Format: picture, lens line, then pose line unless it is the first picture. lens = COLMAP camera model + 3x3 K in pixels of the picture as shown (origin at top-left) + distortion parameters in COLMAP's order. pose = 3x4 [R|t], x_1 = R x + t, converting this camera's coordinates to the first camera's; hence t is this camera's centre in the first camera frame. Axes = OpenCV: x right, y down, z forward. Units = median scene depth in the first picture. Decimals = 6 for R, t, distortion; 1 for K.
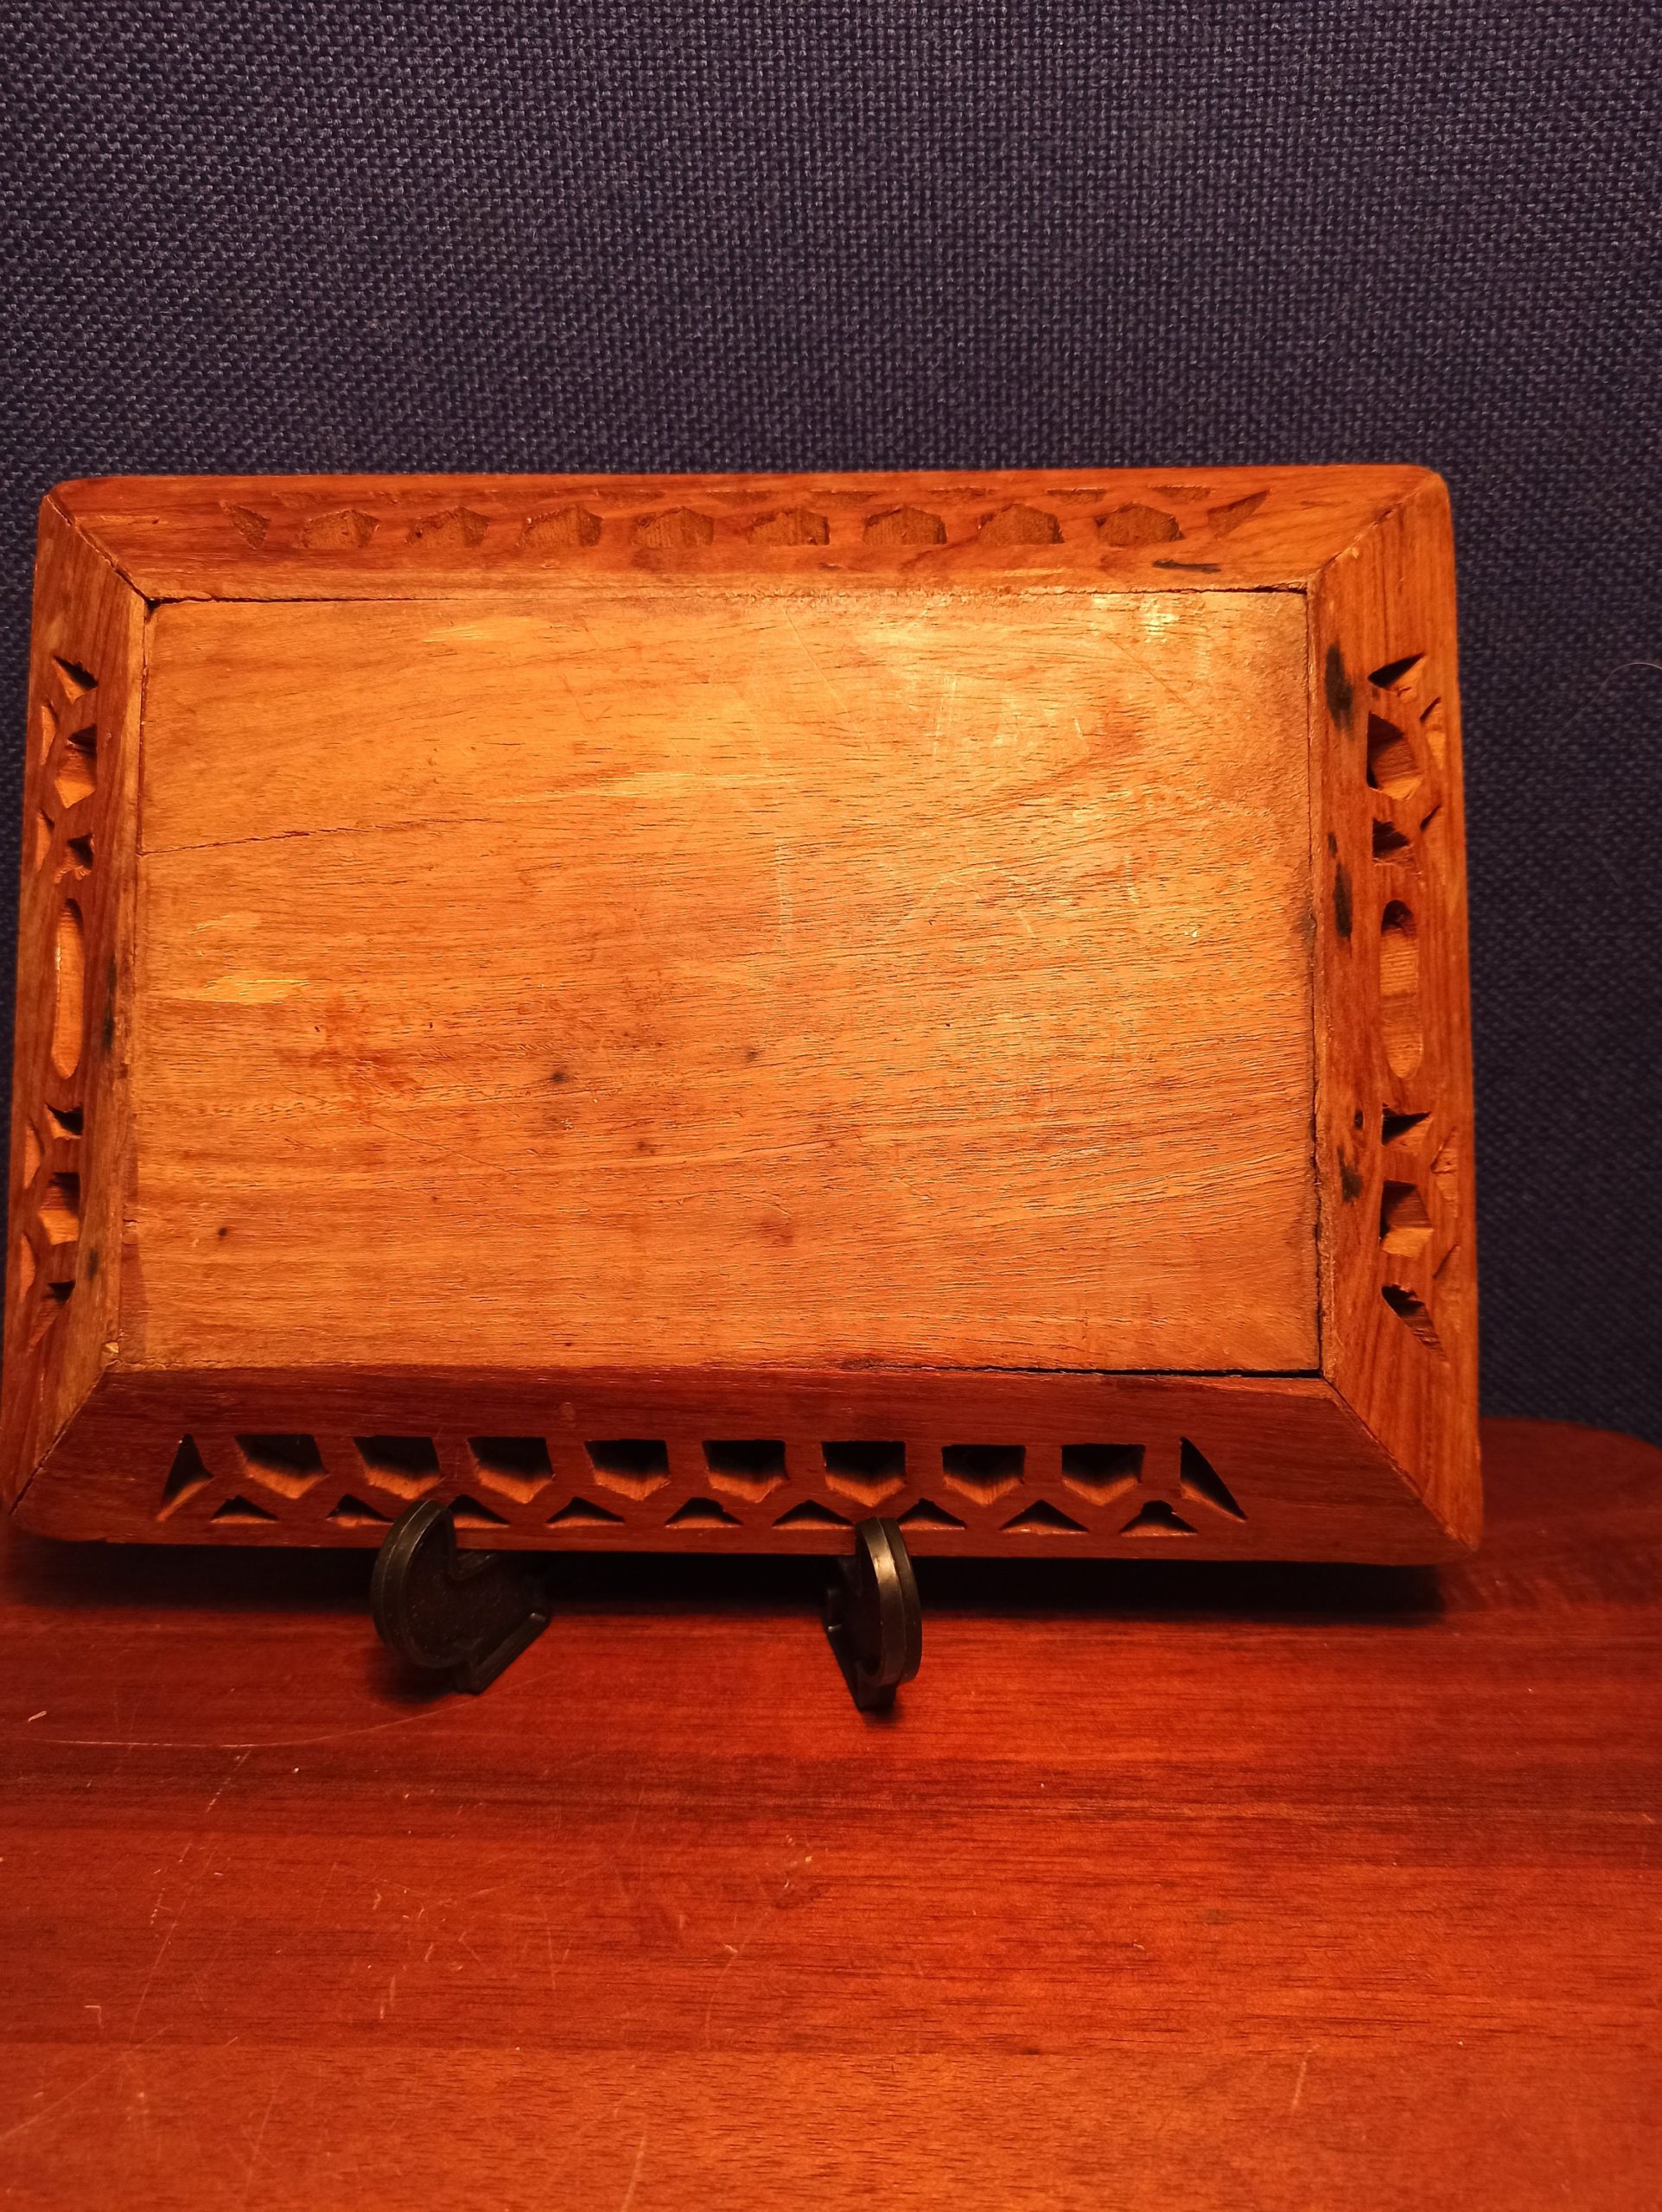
lens RADIAL K [[1541.6, 0, 827.3], [0, 1541.6, 1109.1], [0, 0, 1]] dist [0.006630, -0.027275]
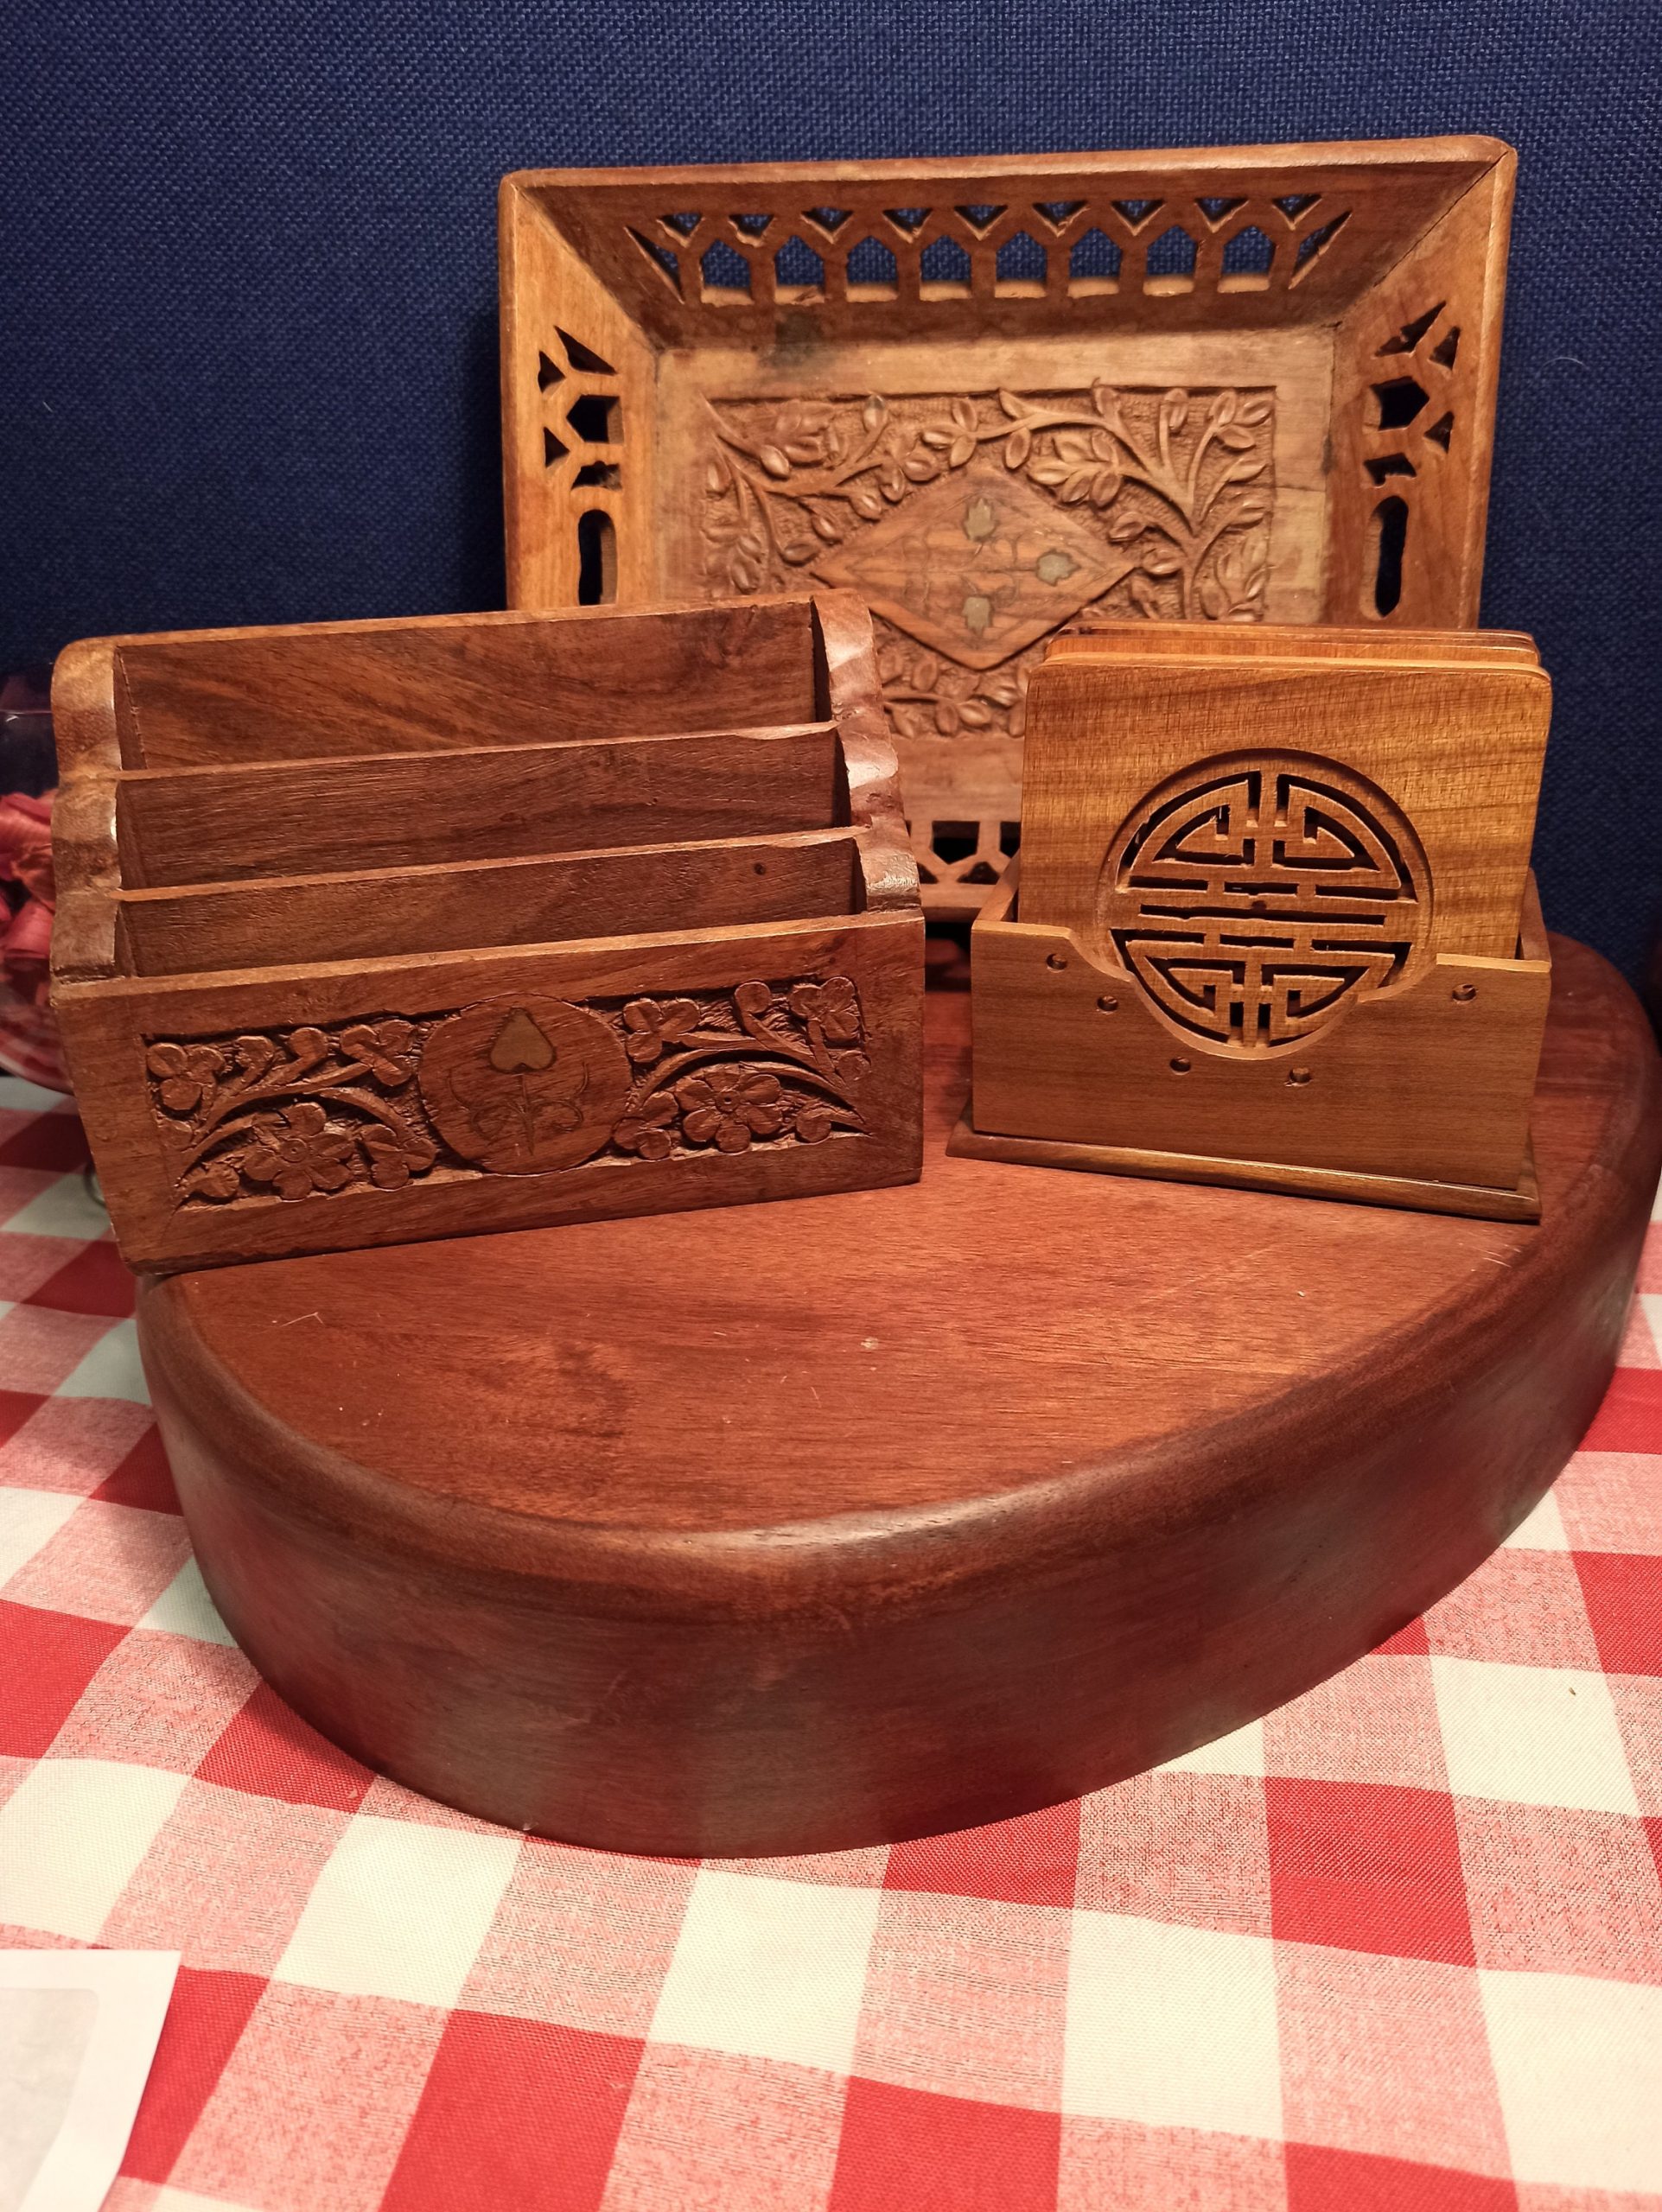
lens RADIAL K [[1541.6, 0, 843.3], [0, 1541.6, 1121.3], [0, 0, 1]] dist [0.006630, -0.027275]
pose [[0.995947, 0.039285, -0.080908, -0.008169], [-0.032739, 0.996201, 0.080700, 0.380027], [0.083771, -0.077724, 0.993449, -0.632353]]
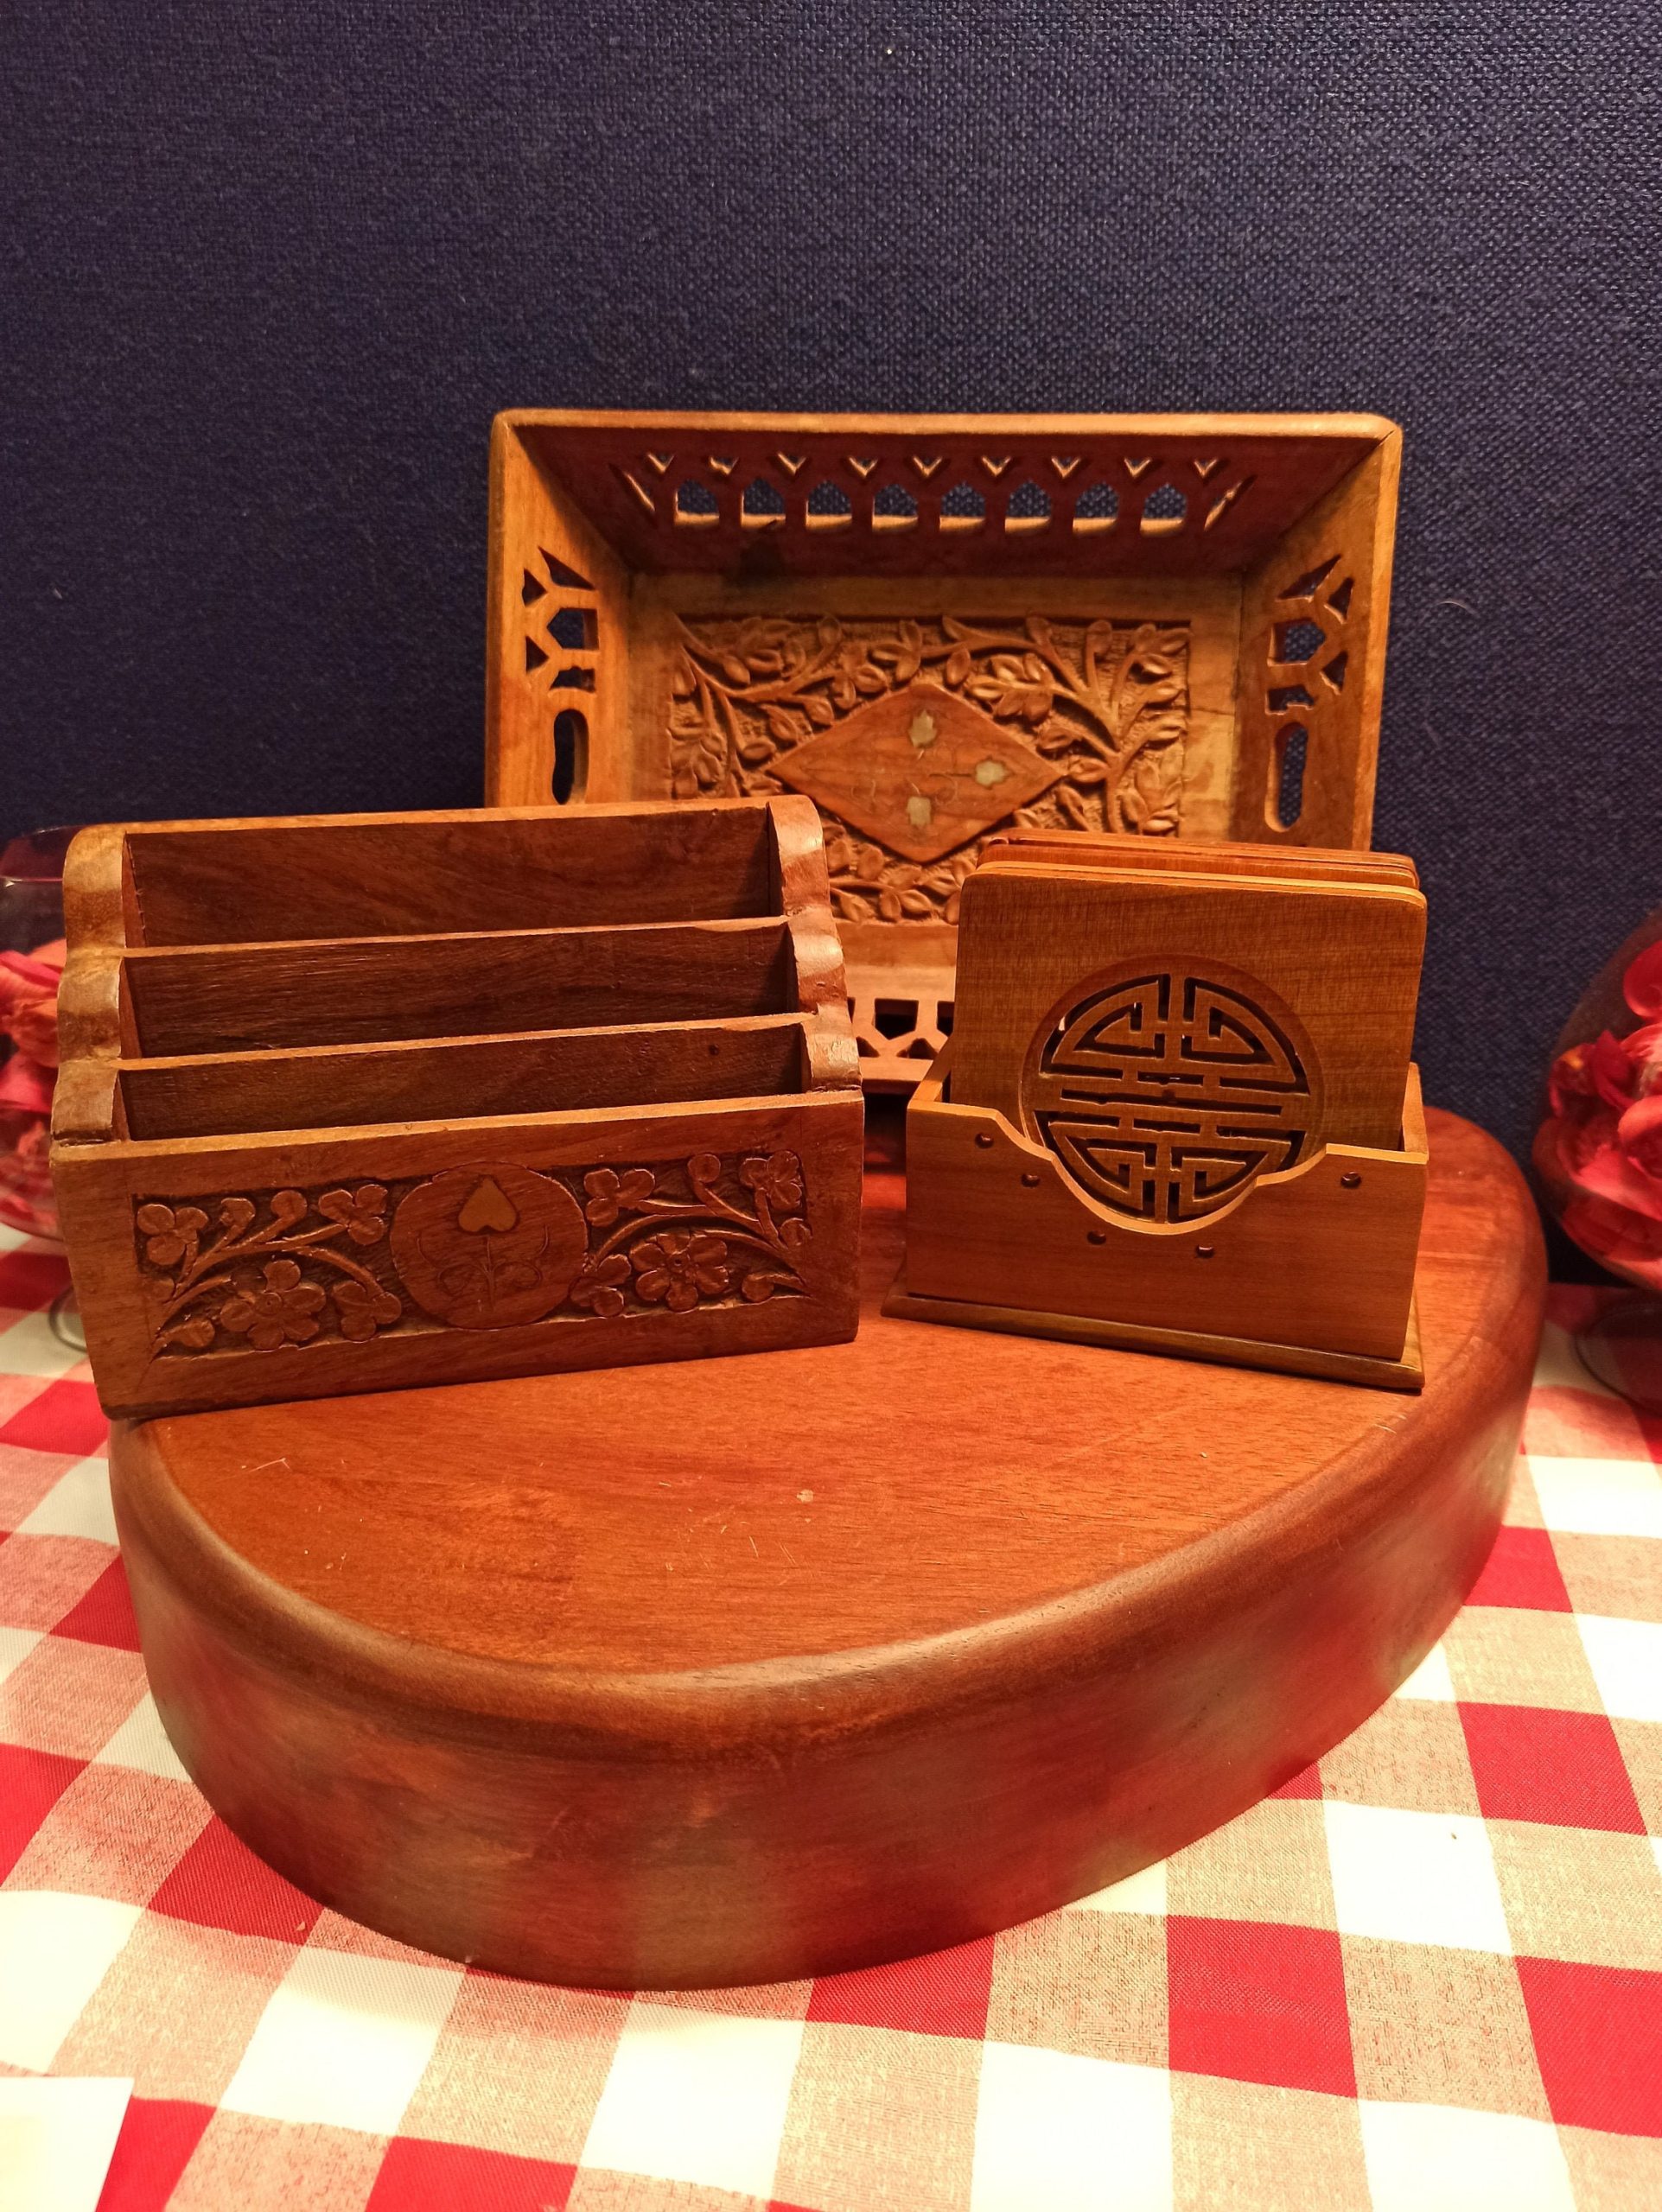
lens RADIAL K [[1541.6, 0, 838.8], [0, 1541.6, 1128.3], [0, 0, 1]] dist [0.006630, -0.027275]
pose [[0.997071, 0.053889, -0.054264, 0.003932], [-0.053971, 0.998542, -0.000050, 0.339209], [0.054182, 0.002979, 0.998527, -0.740212]]
